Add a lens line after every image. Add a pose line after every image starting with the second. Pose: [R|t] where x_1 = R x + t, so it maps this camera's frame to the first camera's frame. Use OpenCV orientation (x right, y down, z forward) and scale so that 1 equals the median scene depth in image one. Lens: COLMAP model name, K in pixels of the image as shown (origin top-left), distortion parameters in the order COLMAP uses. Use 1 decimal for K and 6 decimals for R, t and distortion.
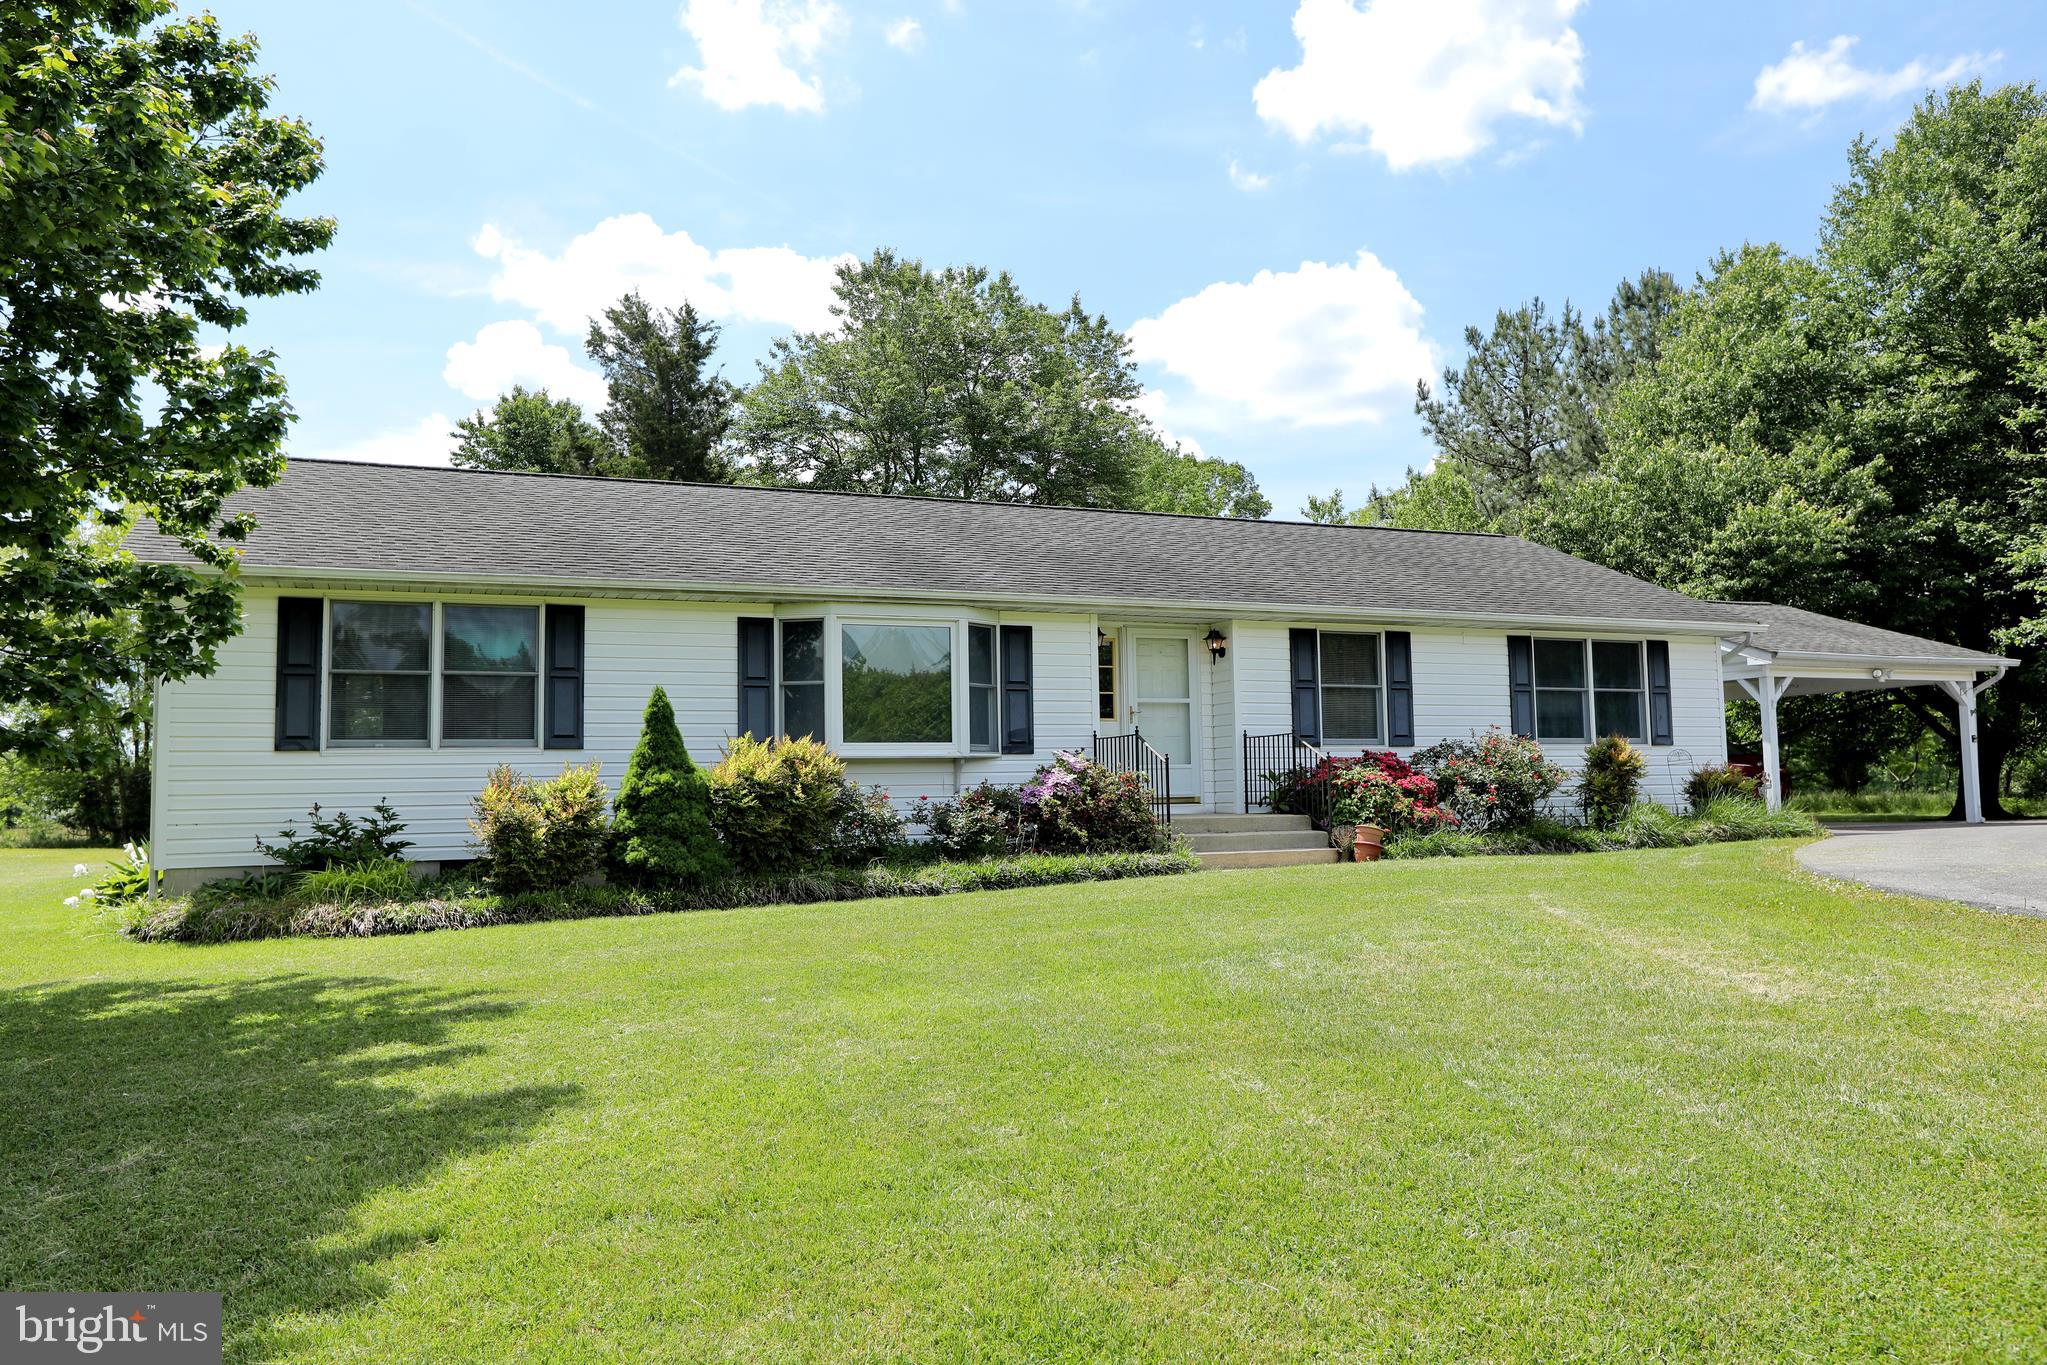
lens RADIAL K [[1493.9, 0, 1023.1], [0, 1493.9, 684.7], [0, 0, 1]] dist [-0.003214, 0.000226]
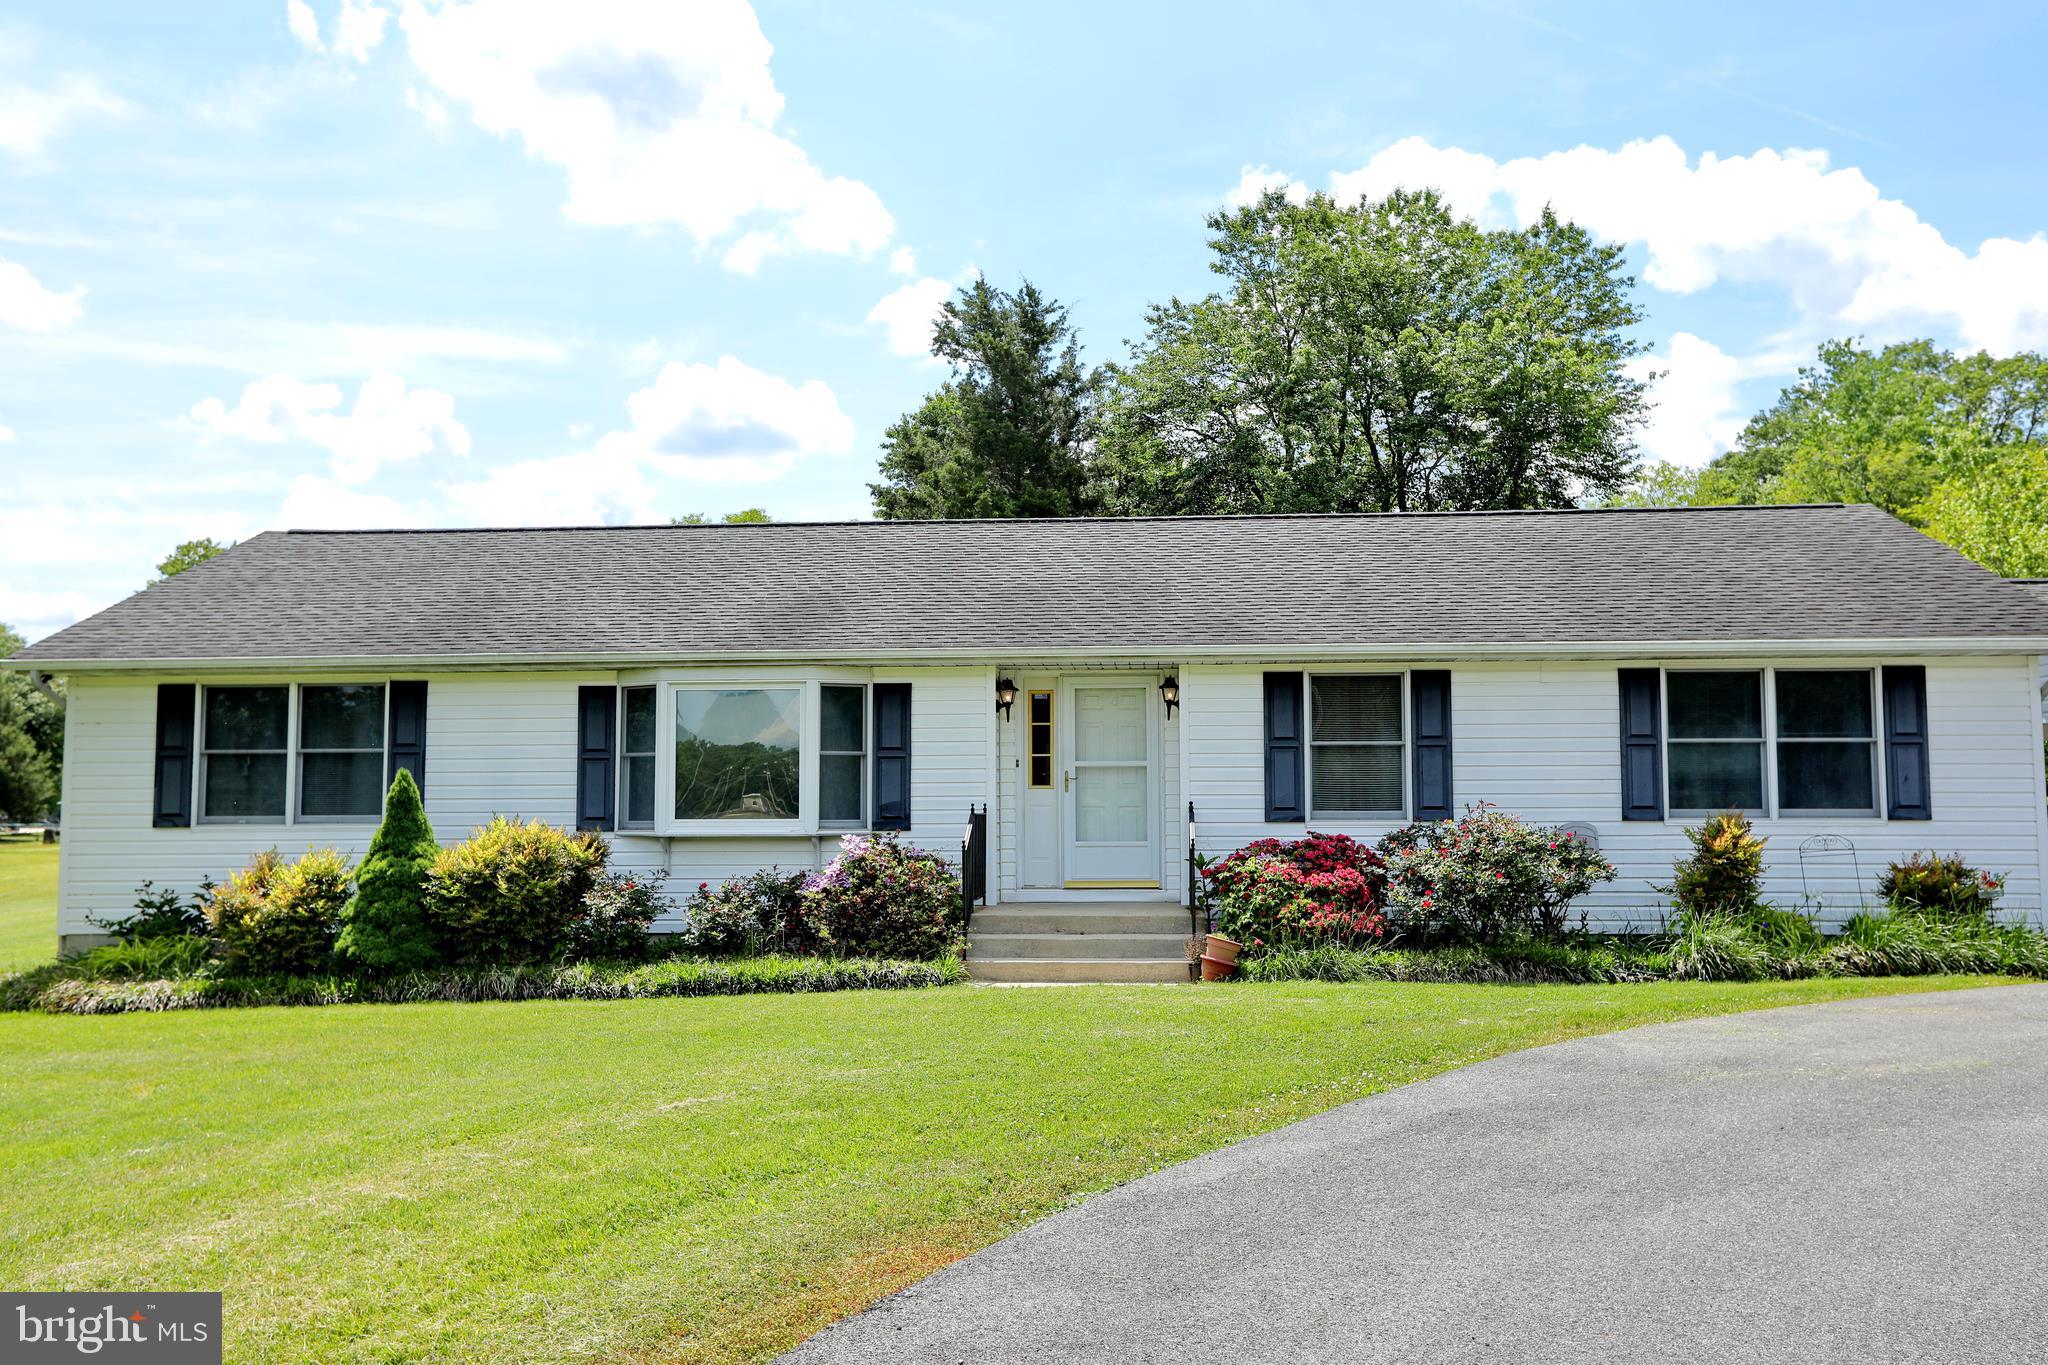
lens RADIAL K [[1731.6, 0, 1026.3], [0, 1731.6, 690.9], [0, 0, 1]] dist [0.013534, 0.067689]
pose [[0.889372, -0.015995, -0.456904, 0.491210], [0.023211, 0.999679, 0.010184, -0.040666], [0.456594, -0.019662, 0.889458, 0.125003]]
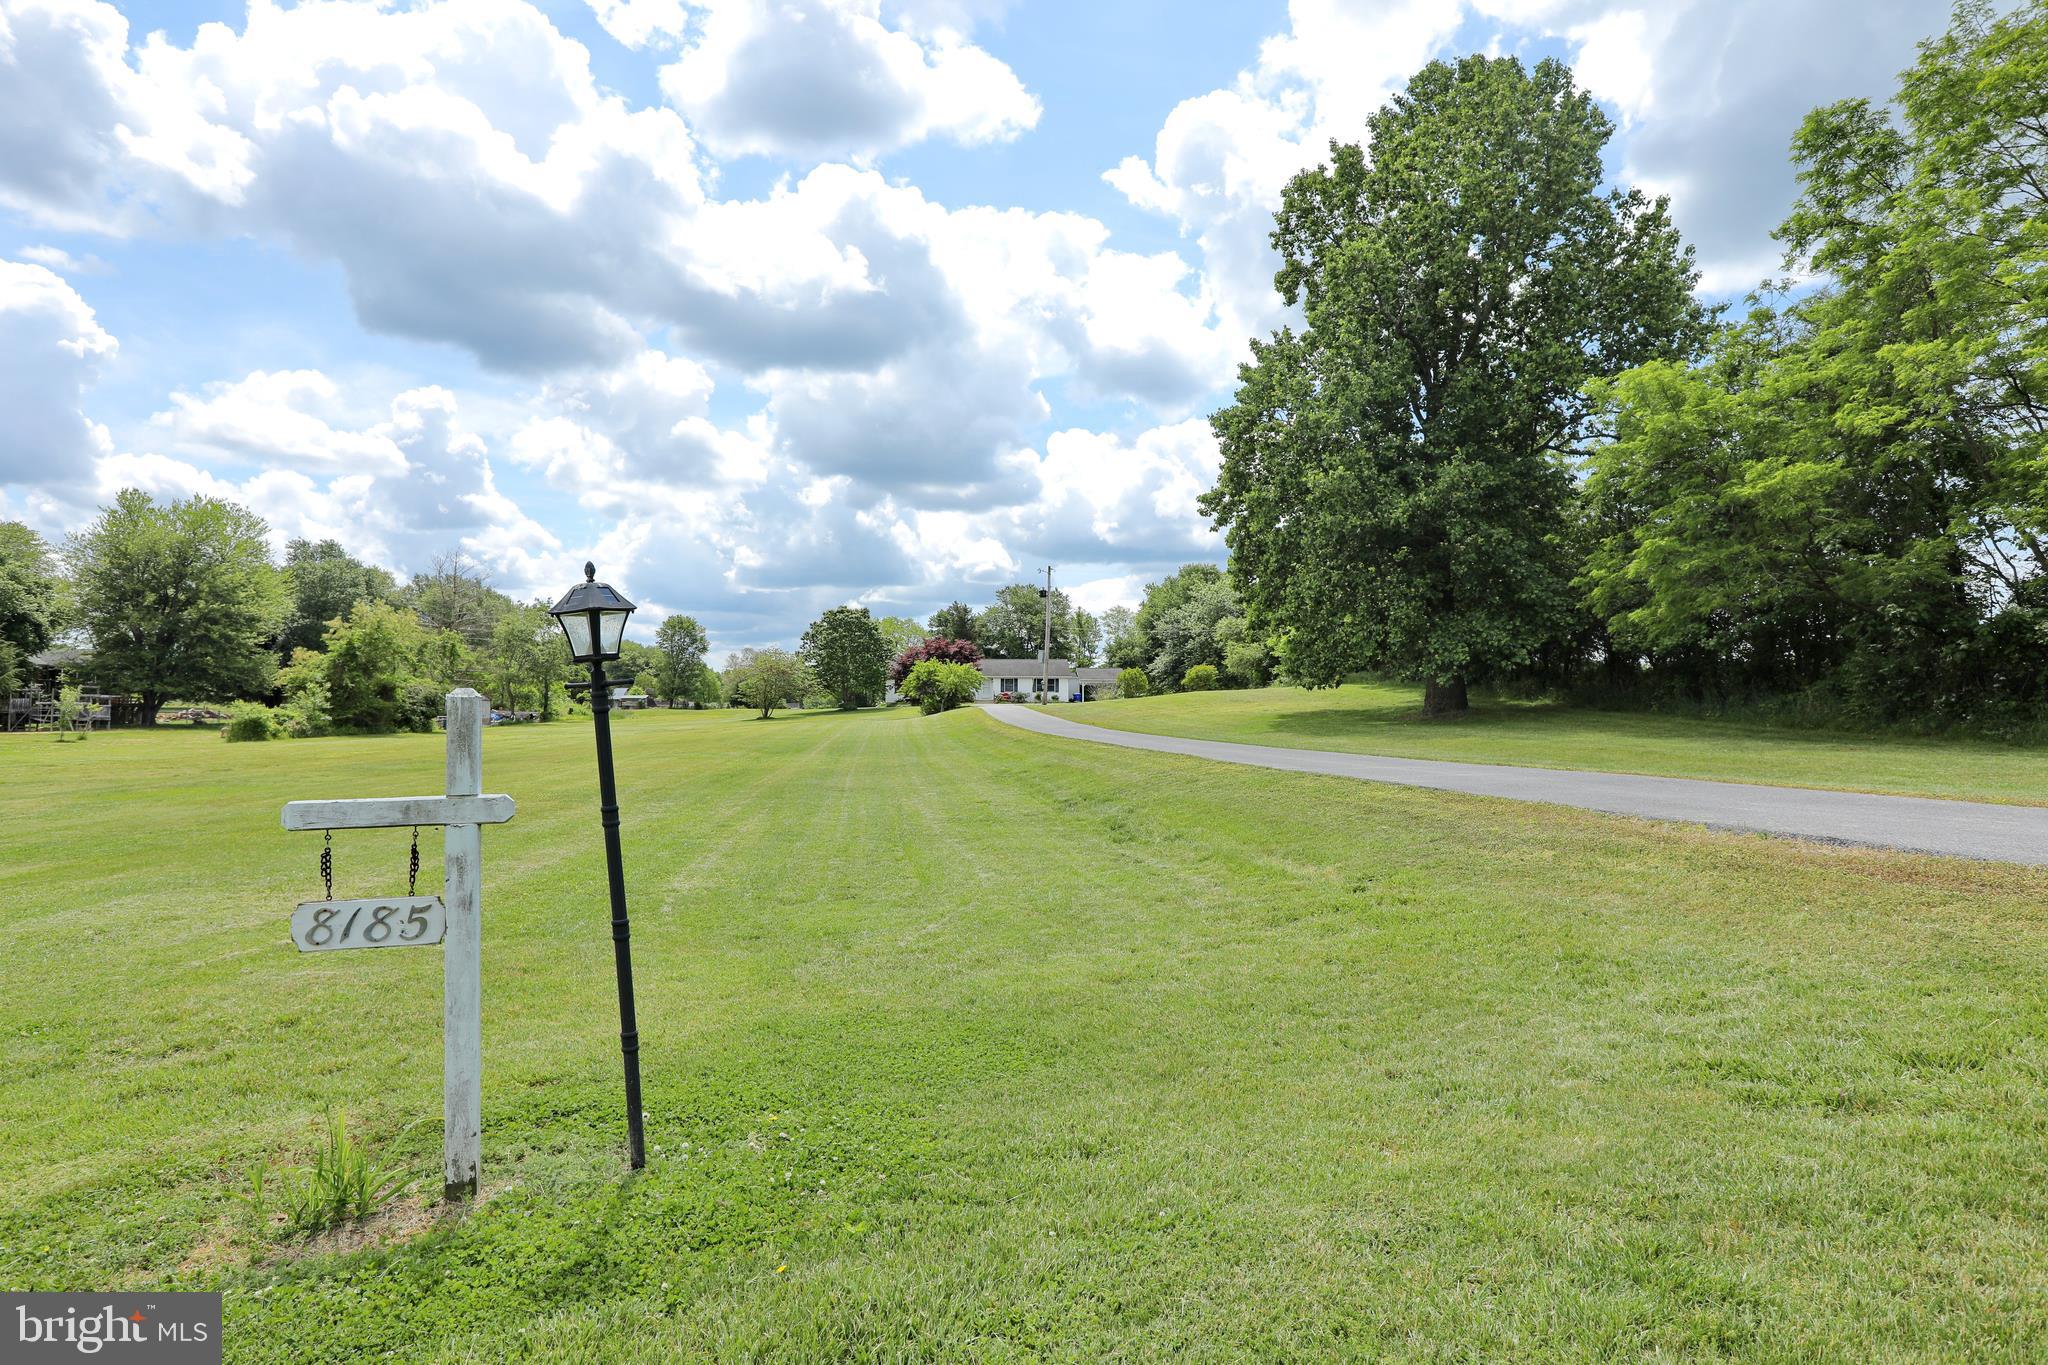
lens RADIAL K [[1078.2, 0, 1026.0], [0, 1078.2, 689.3], [0, 0, 1]] dist [-0.069548, 0.053257]
pose [[0.942963, 0.009860, -0.332751, 2.394992], [0.009628, 0.998335, 0.056865, -0.329700], [0.332758, -0.056825, 0.941299, -4.823866]]
